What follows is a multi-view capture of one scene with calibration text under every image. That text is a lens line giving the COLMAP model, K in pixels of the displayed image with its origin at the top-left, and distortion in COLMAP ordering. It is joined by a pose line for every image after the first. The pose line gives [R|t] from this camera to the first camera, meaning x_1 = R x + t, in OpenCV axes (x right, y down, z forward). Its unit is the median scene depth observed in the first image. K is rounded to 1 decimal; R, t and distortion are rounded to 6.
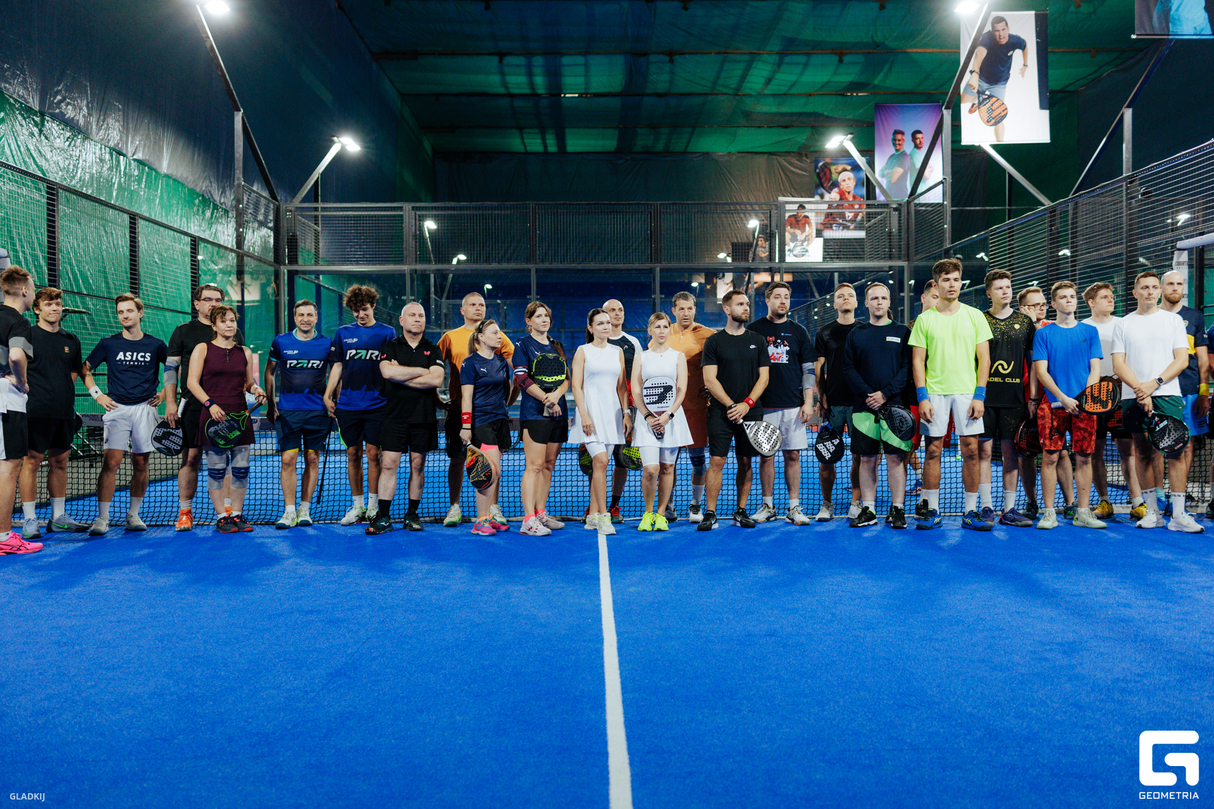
lens RADIAL K [[1194.8, 0, 607.0], [0, 1194.8, 404.5], [0, 0, 1]] dist [0.138217, -0.013653]
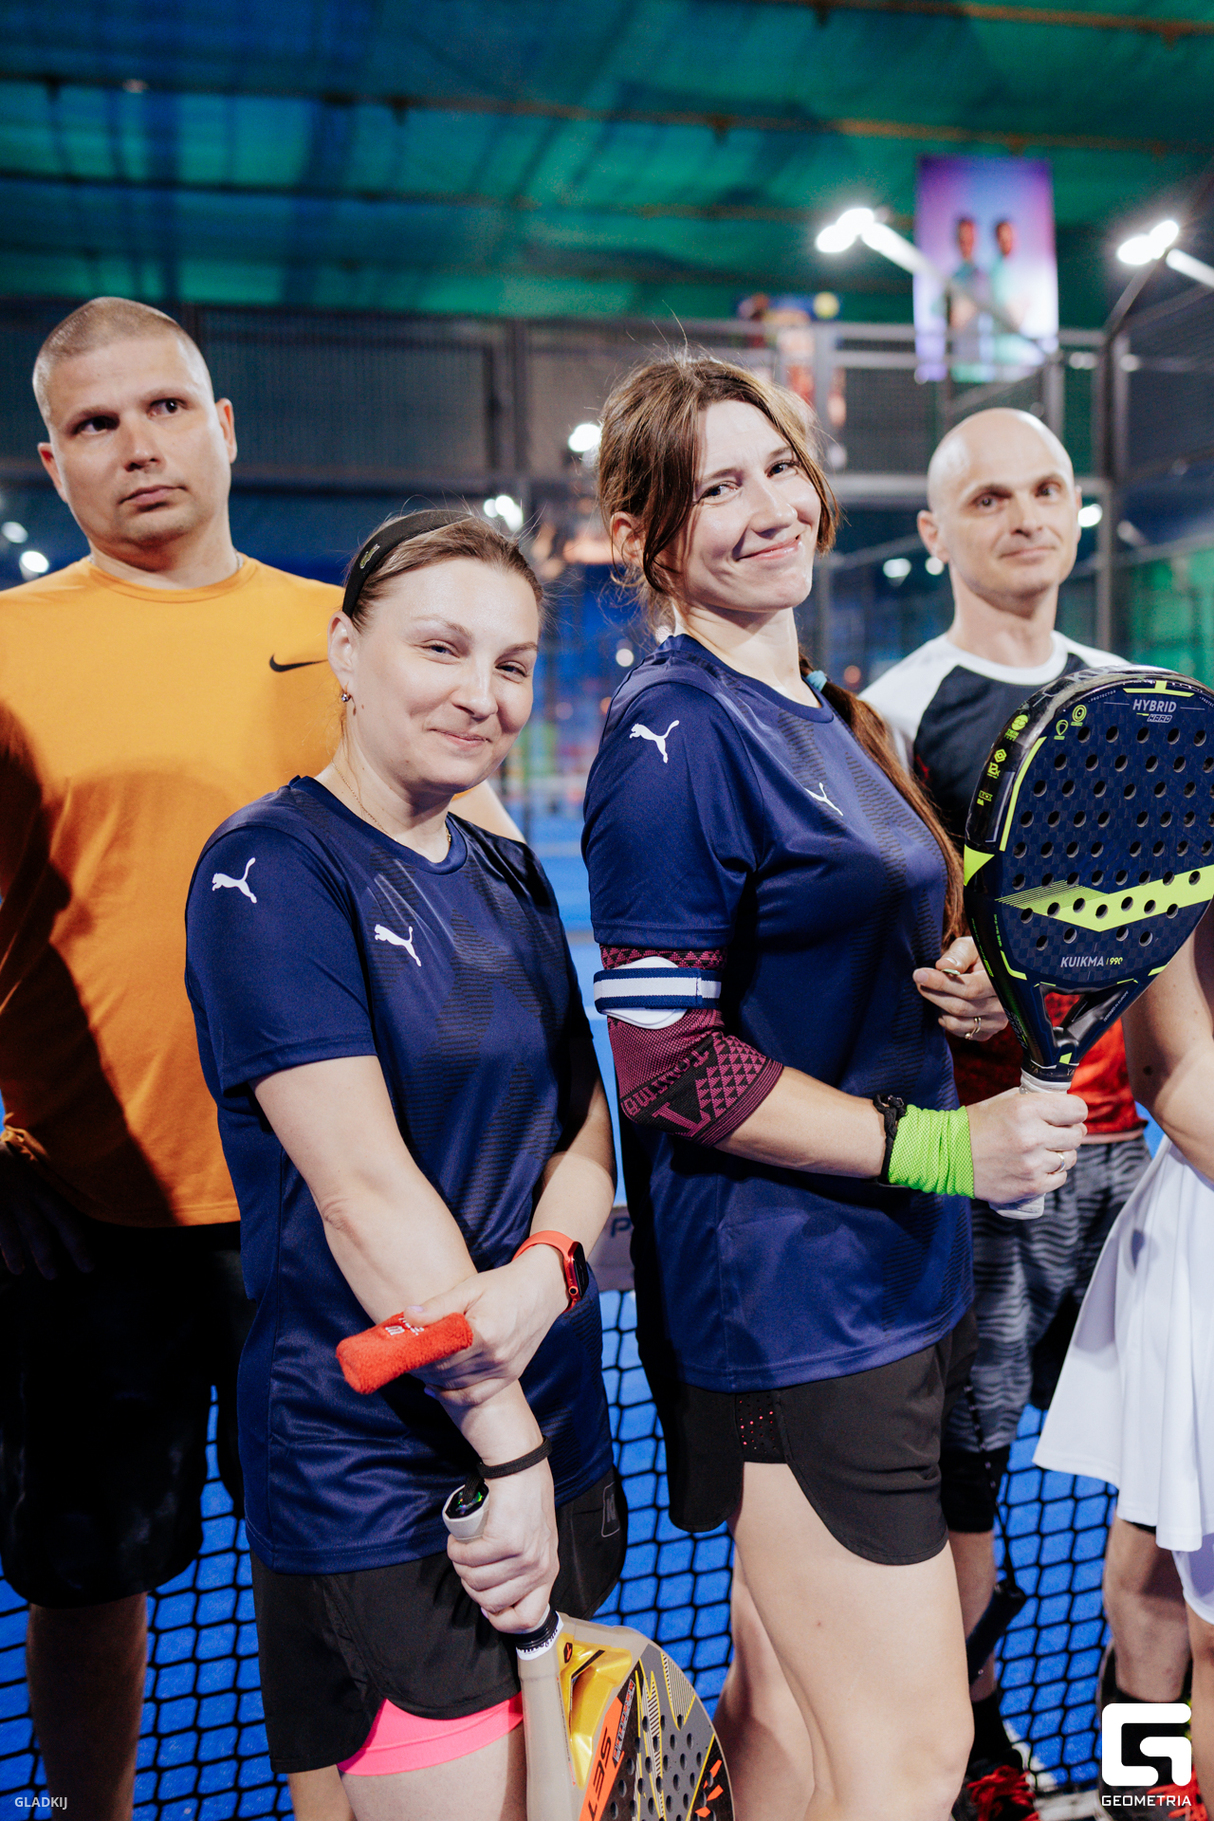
lens RADIAL K [[1792.2, 0, 607.0], [0, 1792.2, 910.5], [0, 0, 1]] dist [0.138217, -0.013653]
pose [[0.978295, -0.021267, 0.206122, -0.029713], [0.004281, 0.996582, 0.082503, -0.008005], [-0.207172, -0.079830, 0.975042, 0.172884]]
